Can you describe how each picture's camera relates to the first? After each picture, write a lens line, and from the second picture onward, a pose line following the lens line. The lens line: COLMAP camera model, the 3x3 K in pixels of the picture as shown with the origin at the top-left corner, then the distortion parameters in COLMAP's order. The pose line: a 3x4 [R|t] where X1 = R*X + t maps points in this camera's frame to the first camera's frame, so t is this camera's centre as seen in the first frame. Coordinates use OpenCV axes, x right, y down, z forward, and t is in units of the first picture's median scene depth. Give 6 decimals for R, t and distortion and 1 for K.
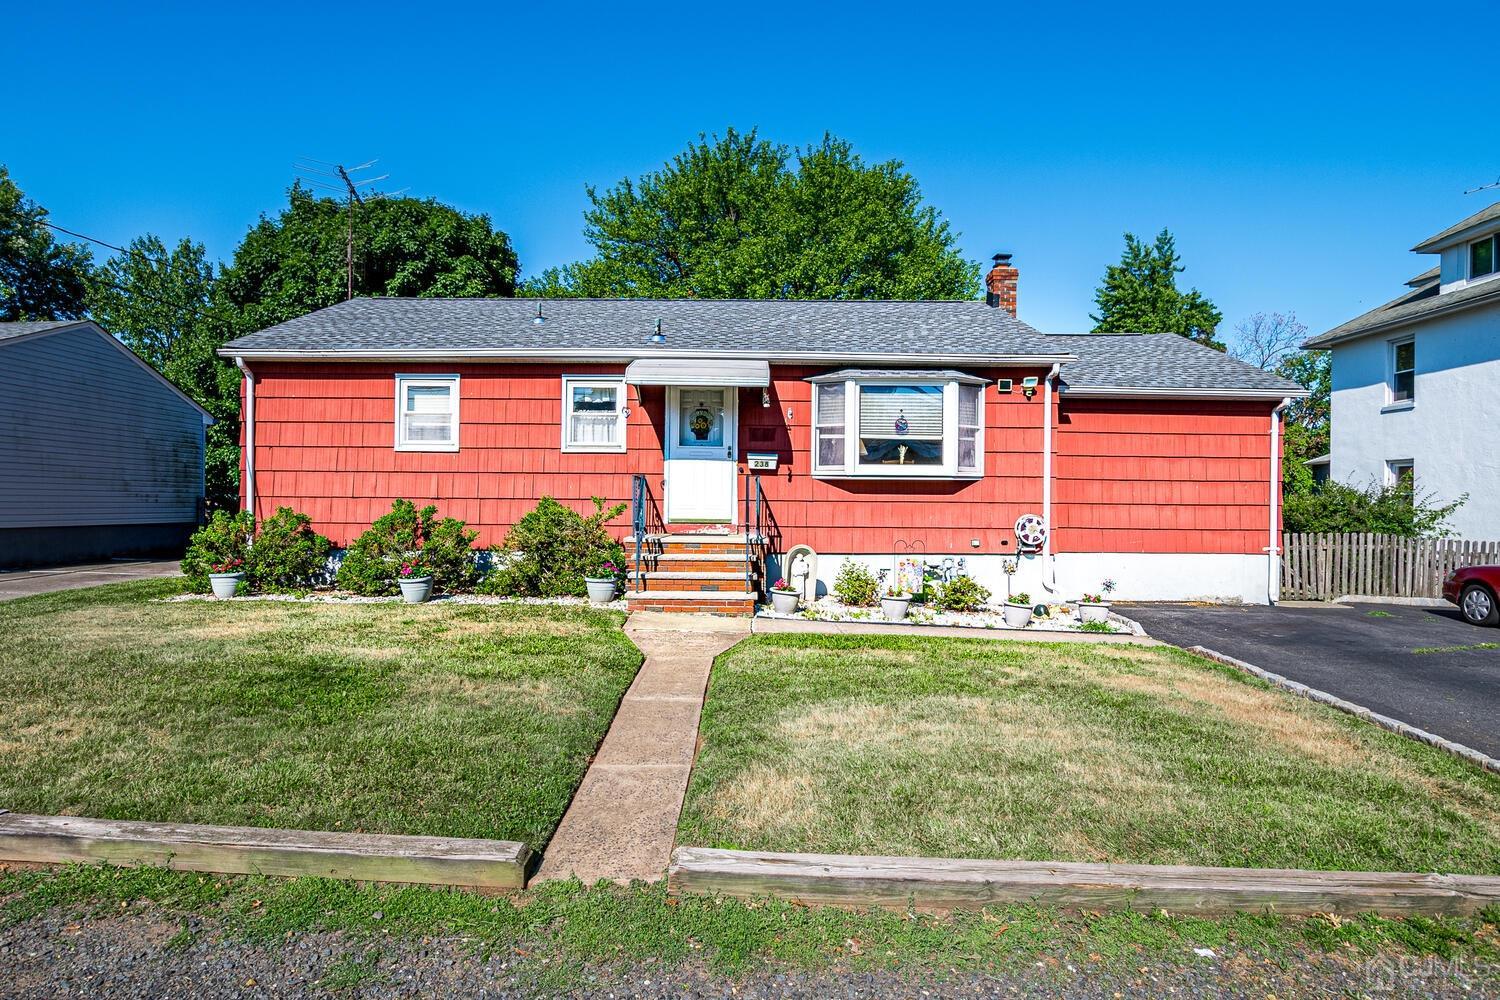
lens RADIAL K [[657.3, 0, 743.6], [0, 657.3, 507.2], [0, 0, 1]] dist [-0.009043, 0.000547]
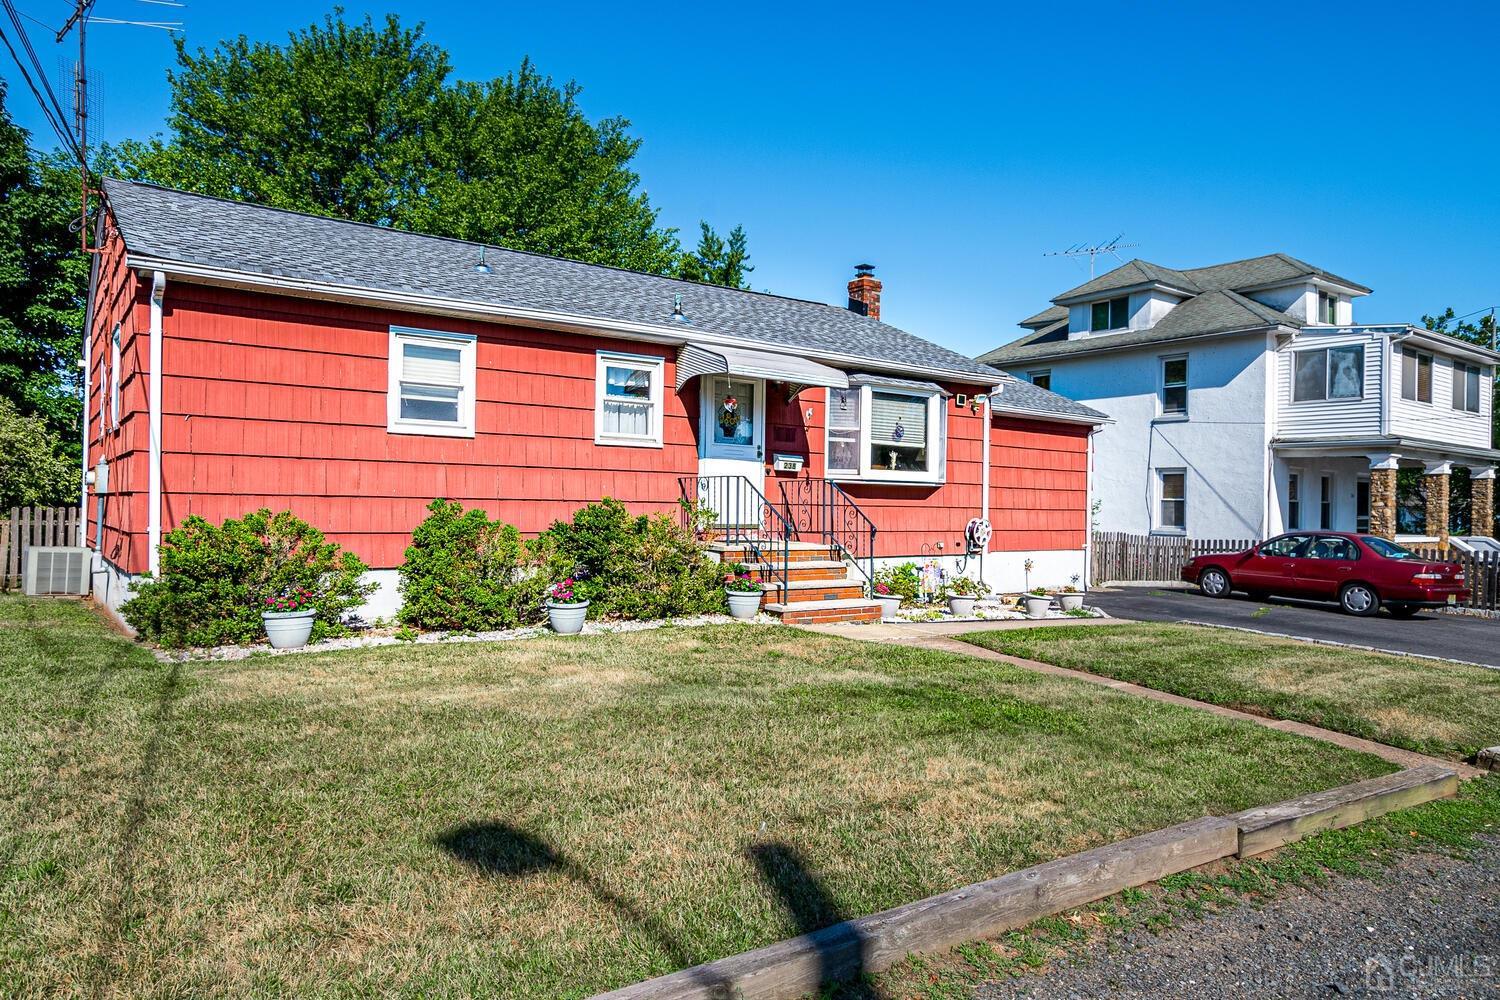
lens RADIAL K [[794.9, 0, 674.5], [0, 794.9, 500.7], [0, 0, 1]] dist [0.002343, 0.001242]
pose [[0.871602, 0.008247, 0.490146, -0.673061], [-0.004912, 0.999955, -0.008090, -0.005347], [-0.490190, 0.004643, 0.871603, 0.083789]]
